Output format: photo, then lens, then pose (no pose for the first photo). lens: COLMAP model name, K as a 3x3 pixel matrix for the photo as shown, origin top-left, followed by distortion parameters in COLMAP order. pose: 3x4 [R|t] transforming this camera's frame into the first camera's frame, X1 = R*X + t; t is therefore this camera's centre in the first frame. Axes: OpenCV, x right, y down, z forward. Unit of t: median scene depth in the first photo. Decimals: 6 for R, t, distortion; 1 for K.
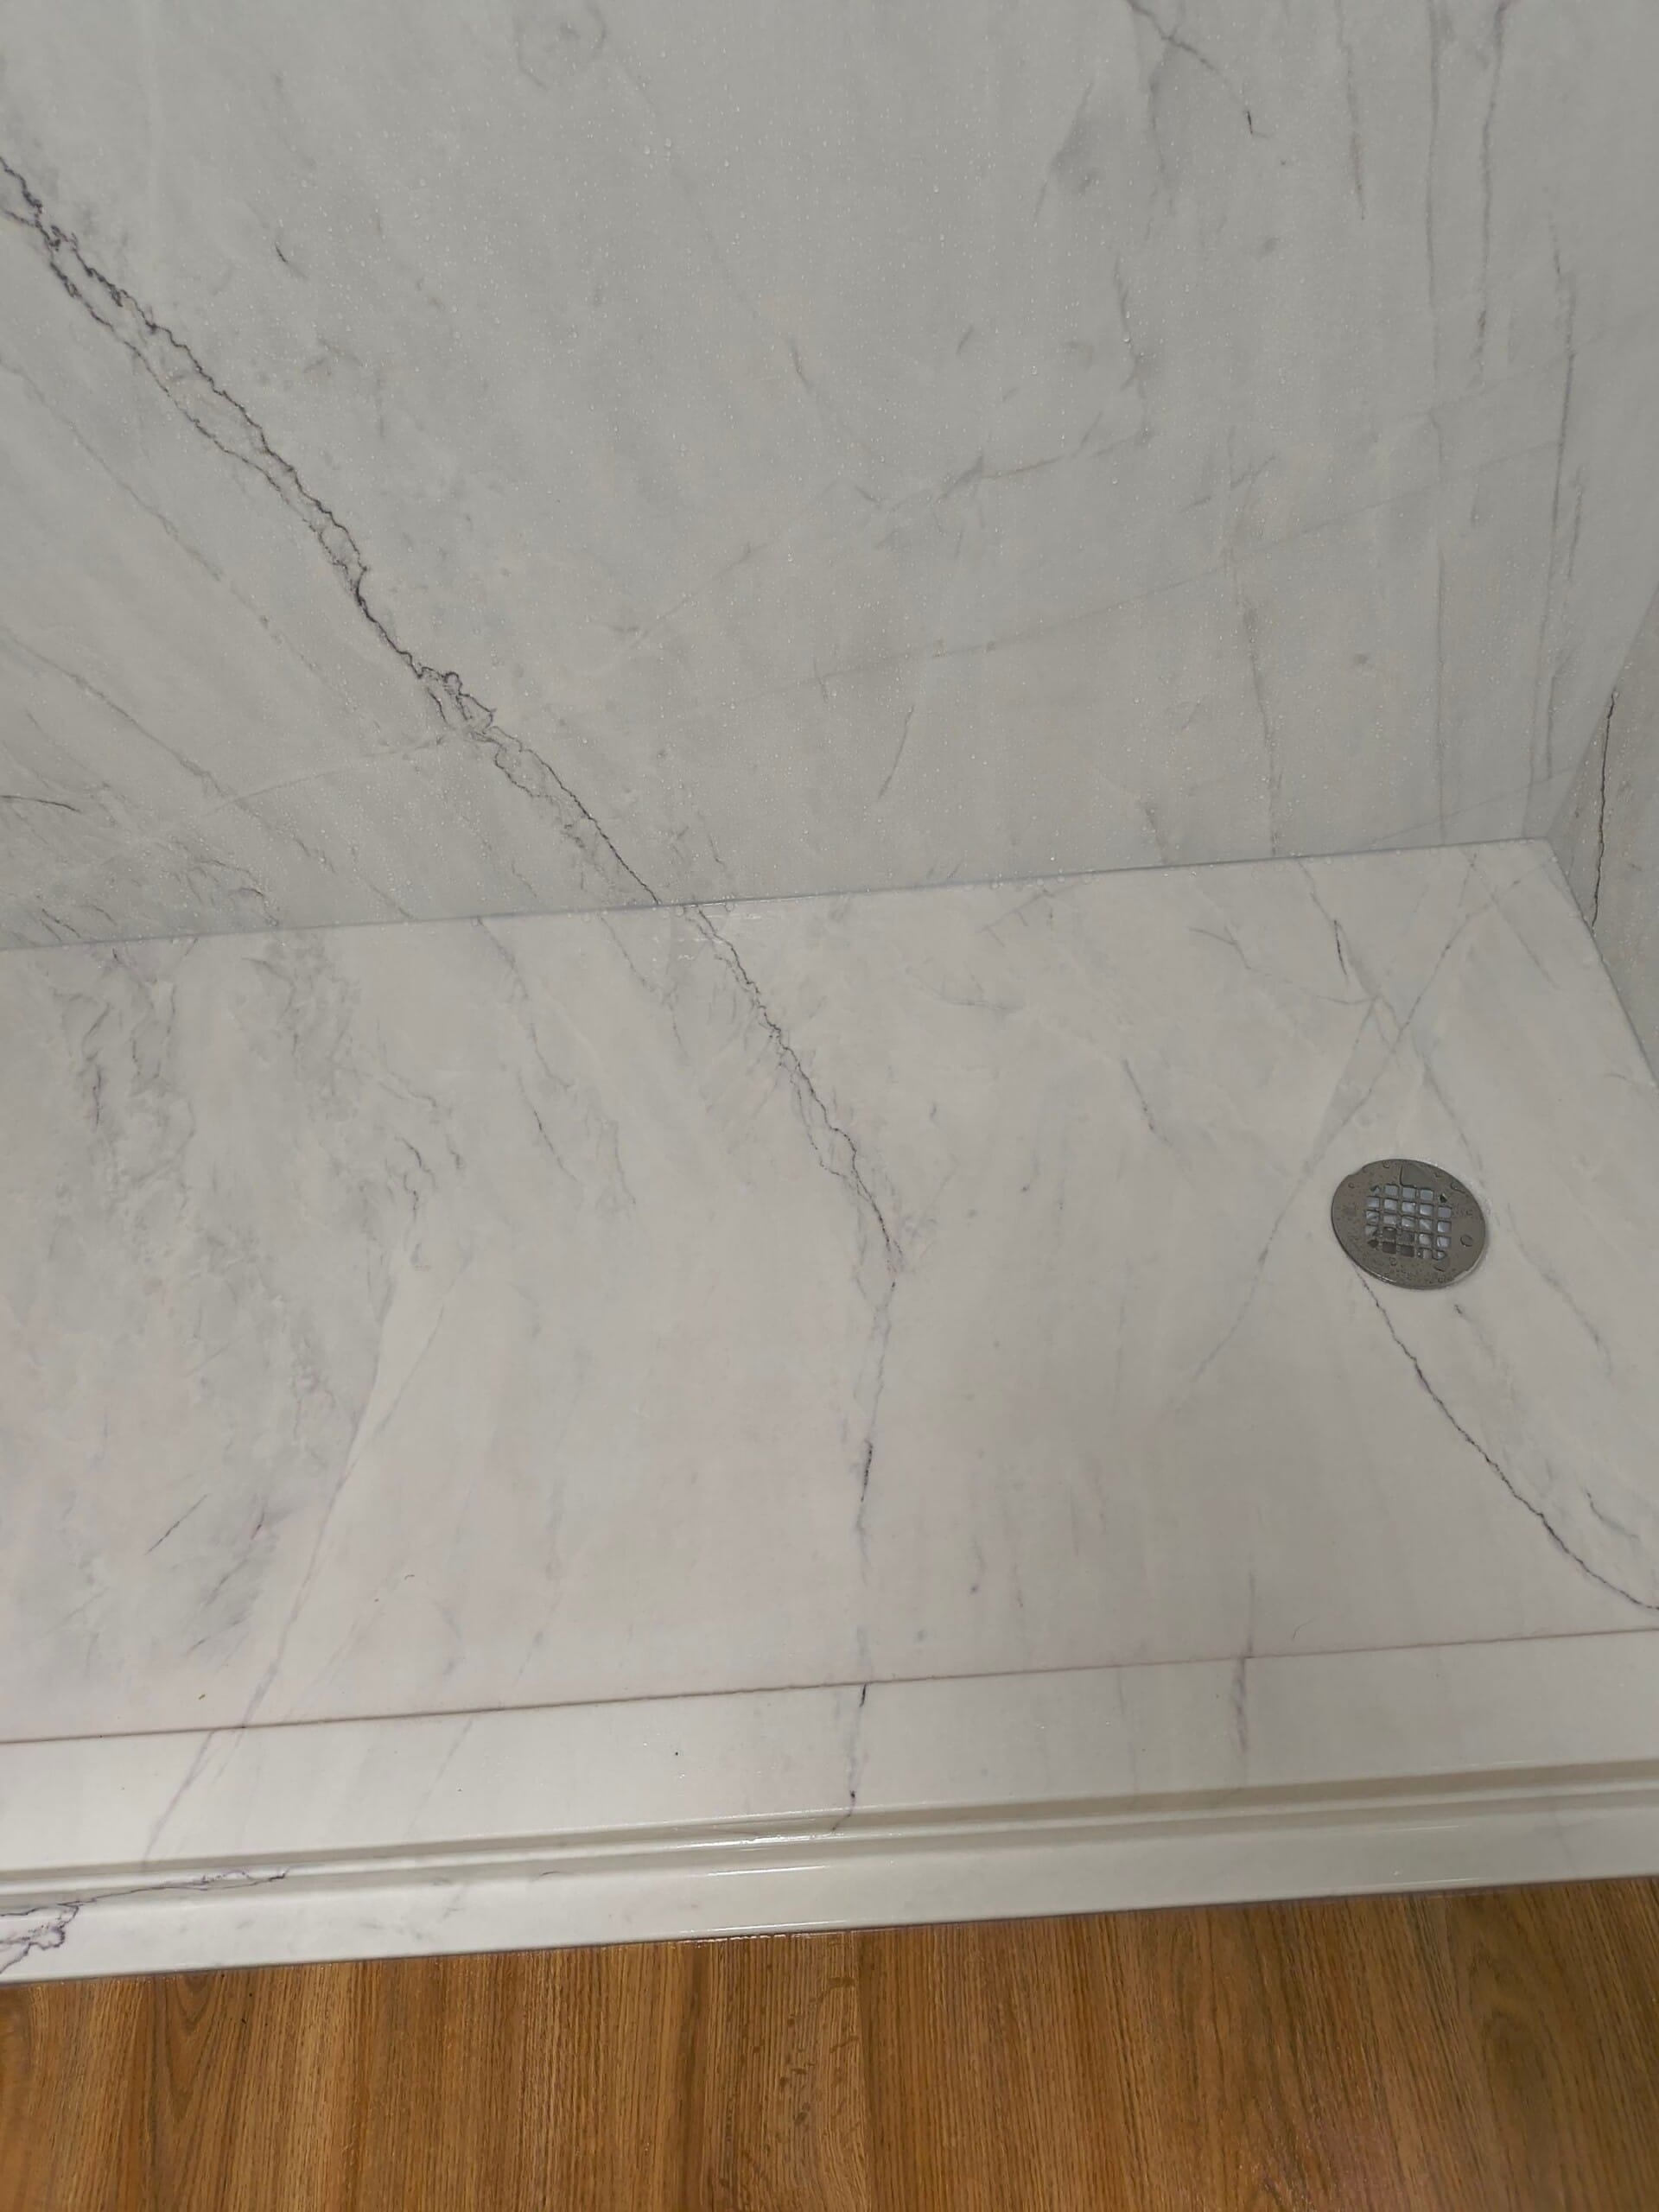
lens RADIAL K [[1628.1, 0, 819.8], [0, 1628.1, 1119.0], [0, 0, 1]] dist [0.026511, -0.033933]
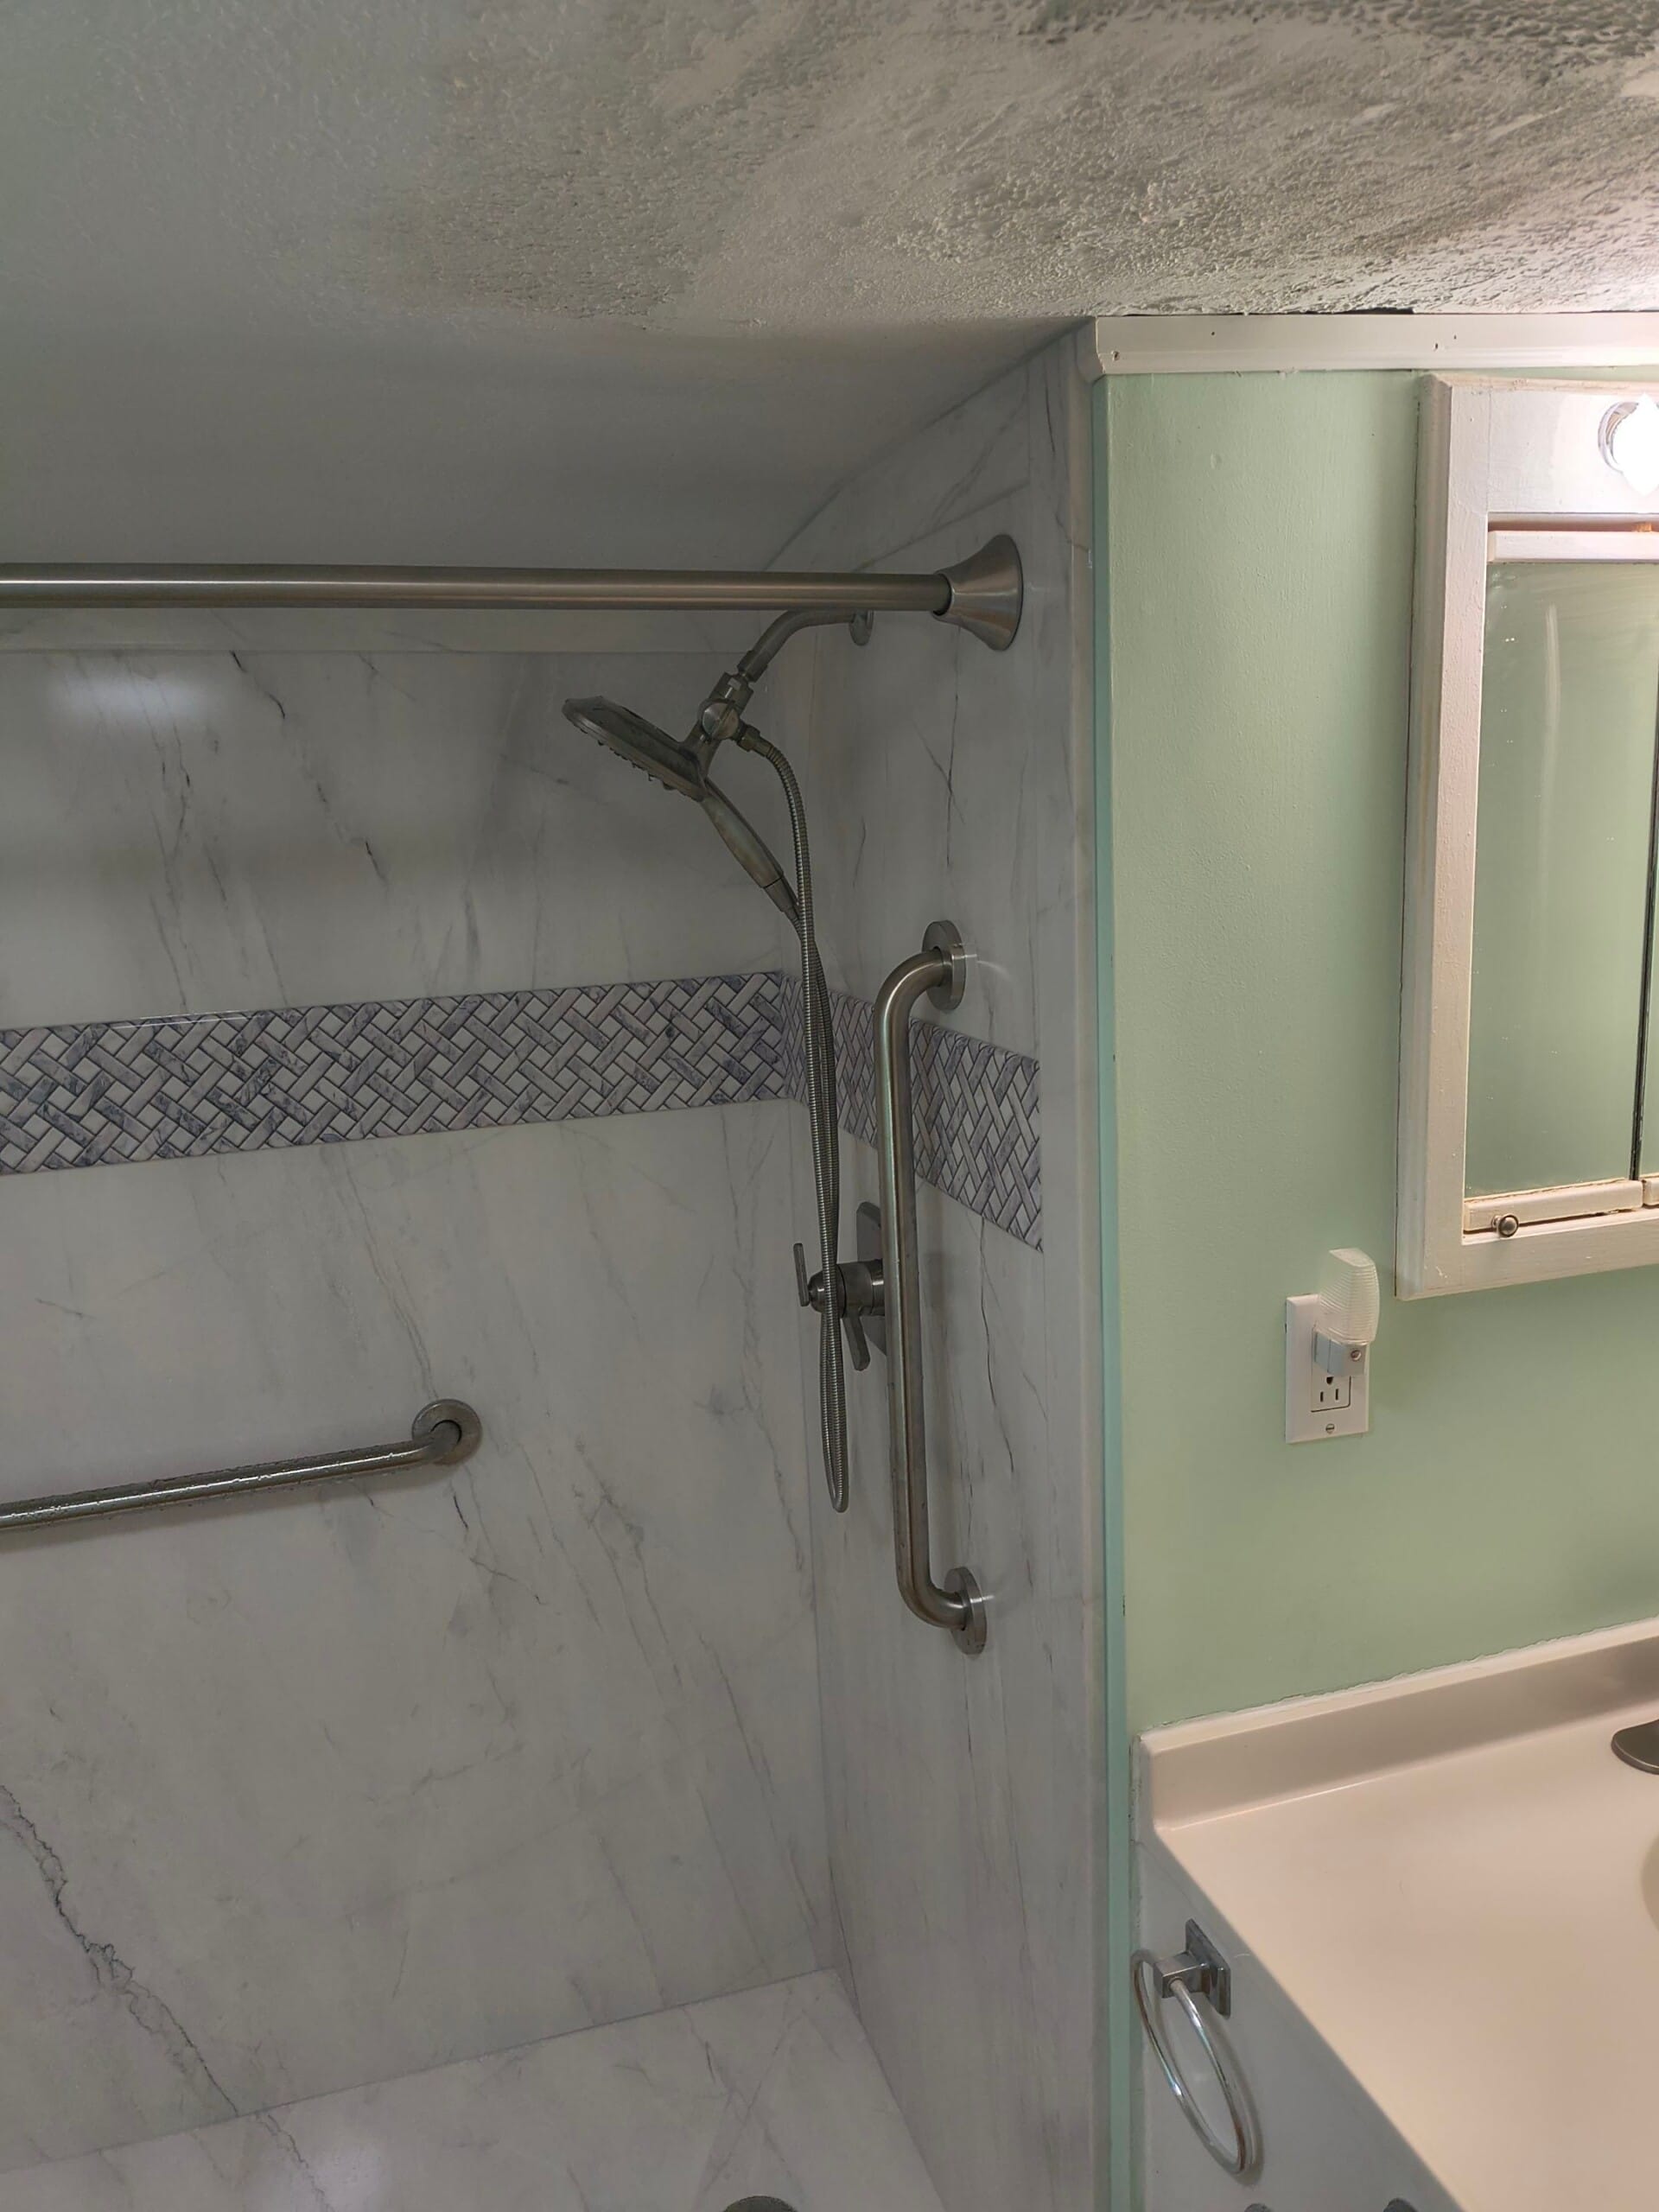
lens RADIAL K [[1628.1, 0, 817.3], [0, 1628.1, 1105.7], [0, 0, 1]] dist [0.026511, -0.033933]
pose [[0.972092, -0.034283, 0.232082, 0.103717], [0.189252, 0.699216, -0.689406, 0.378803], [-0.138641, 0.714088, 0.686191, -0.767449]]
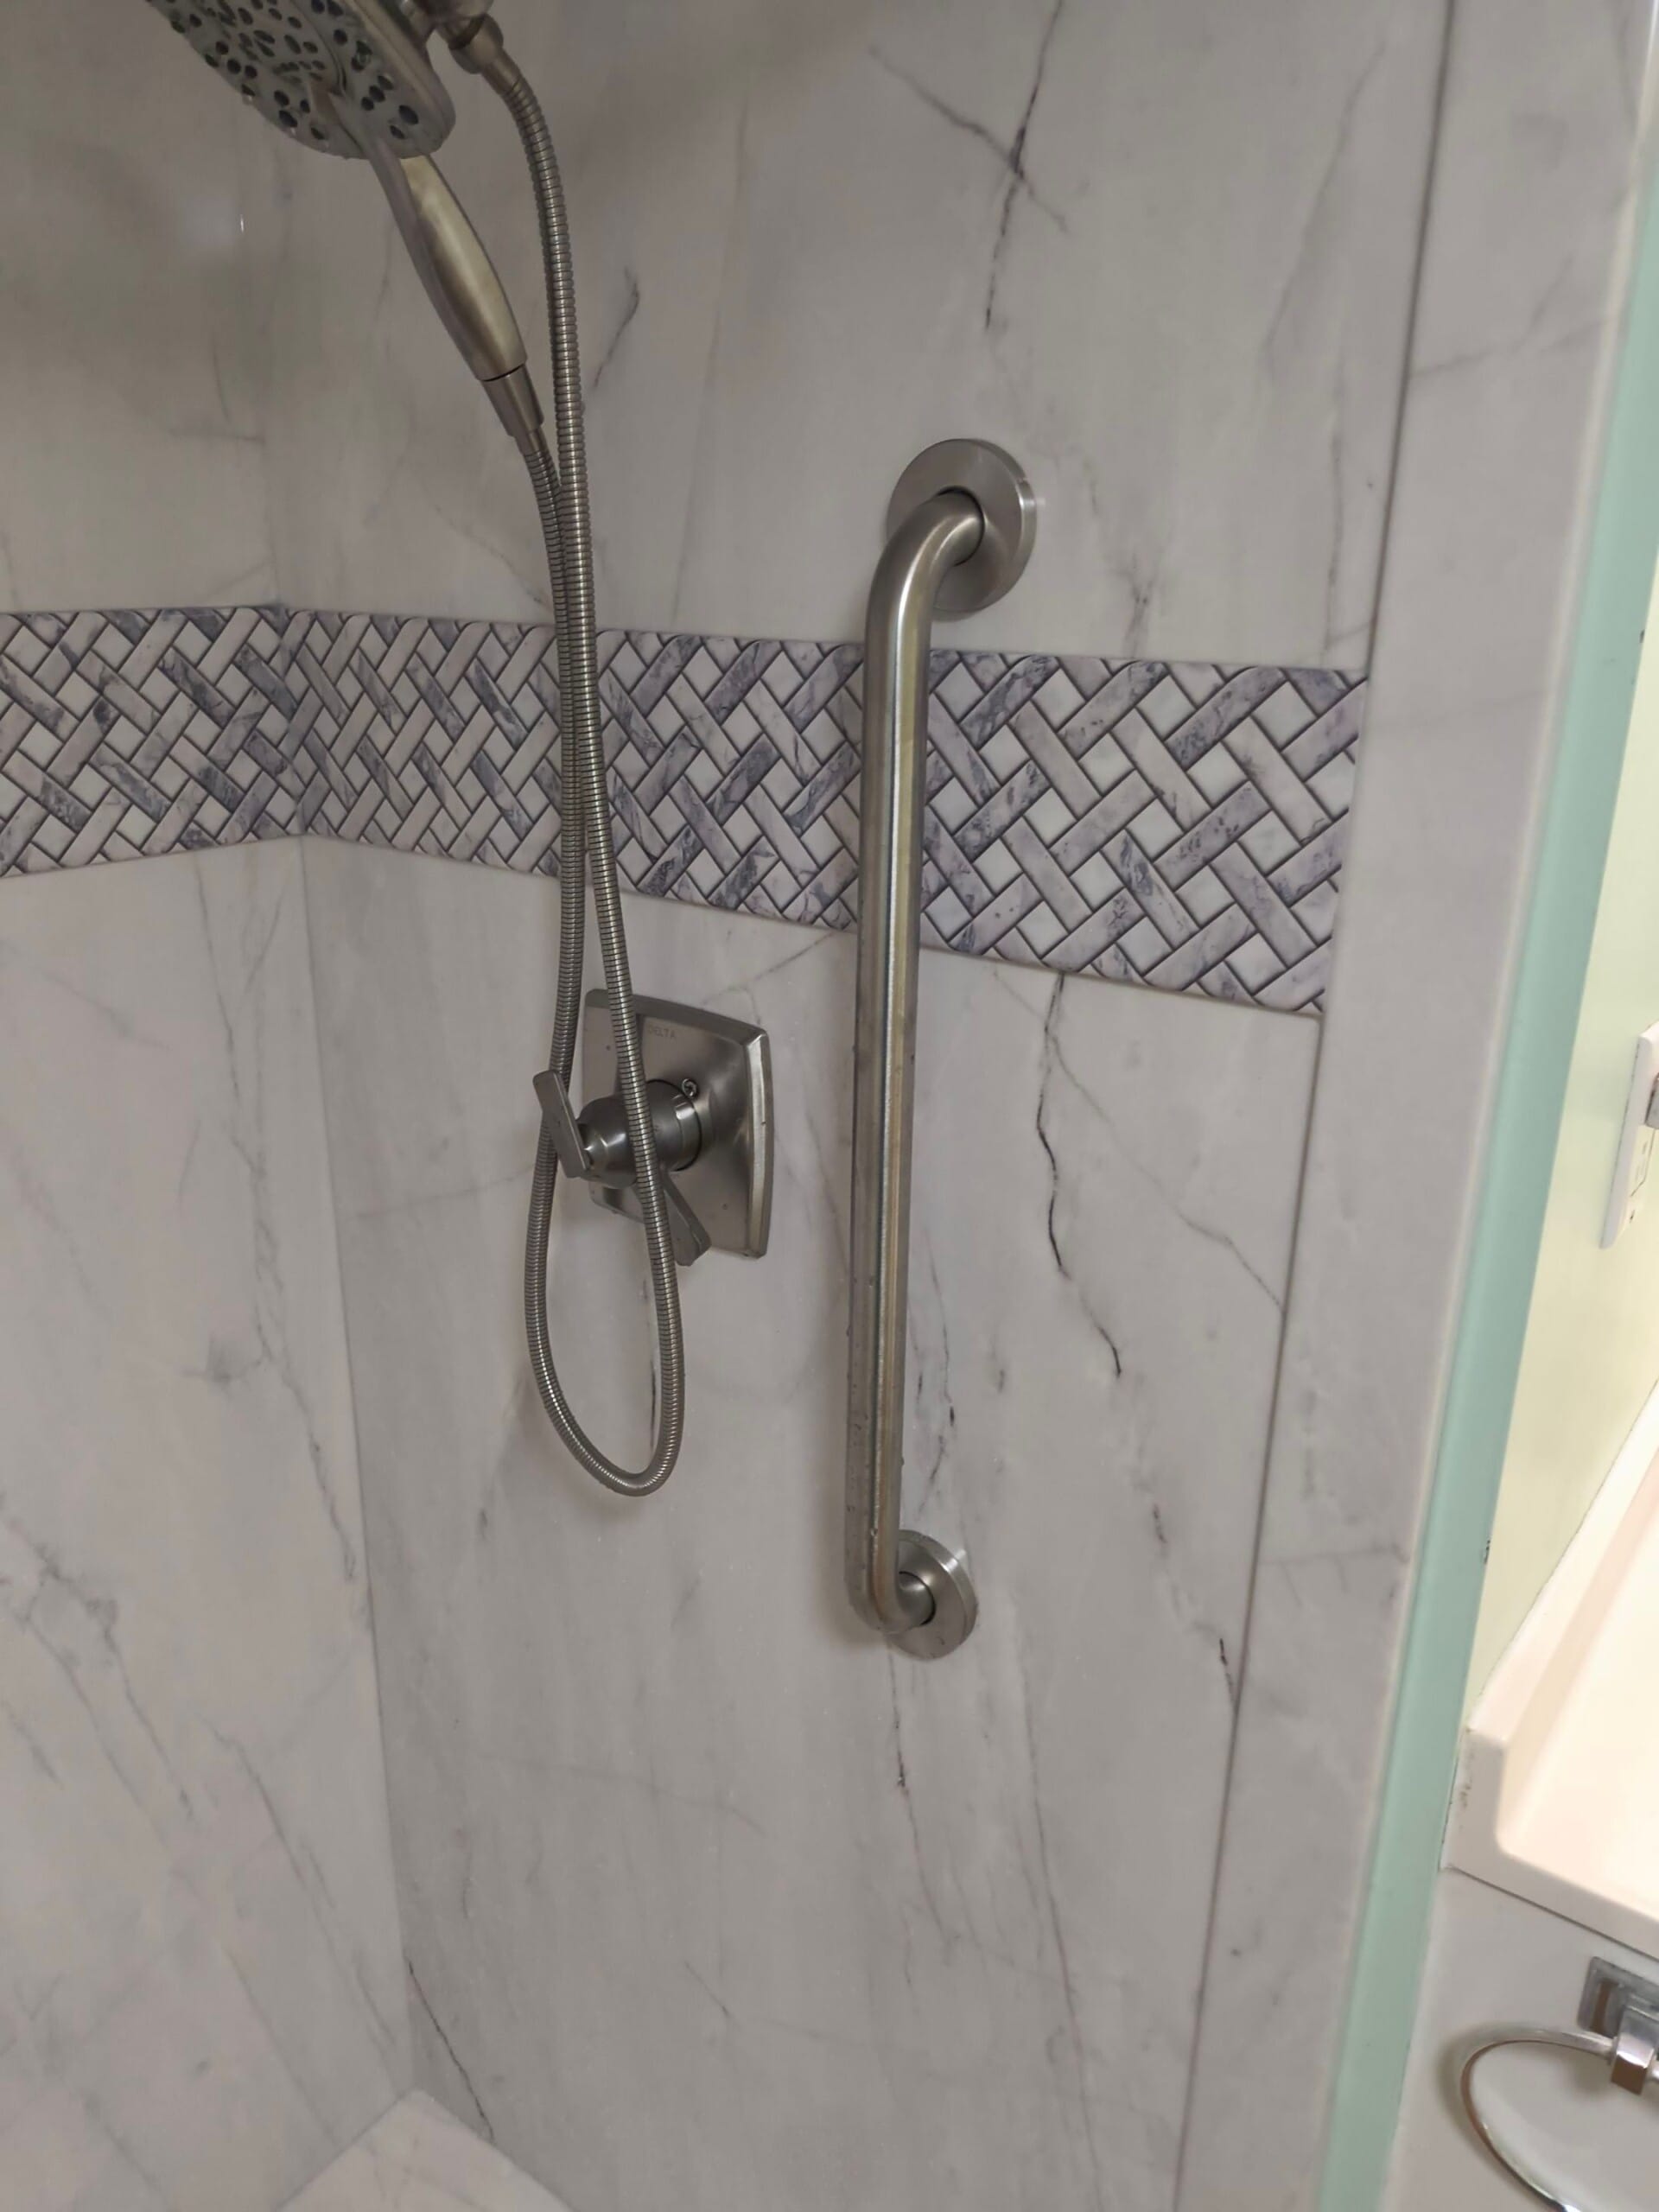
lens RADIAL K [[1628.1, 0, 826.6], [0, 1628.1, 1132.6], [0, 0, 1]] dist [0.026511, -0.033933]
pose [[0.628477, -0.200348, 0.751584, -0.102907], [0.611718, 0.724130, -0.318491, -0.128082], [-0.480436, 0.659921, 0.577655, -0.244634]]
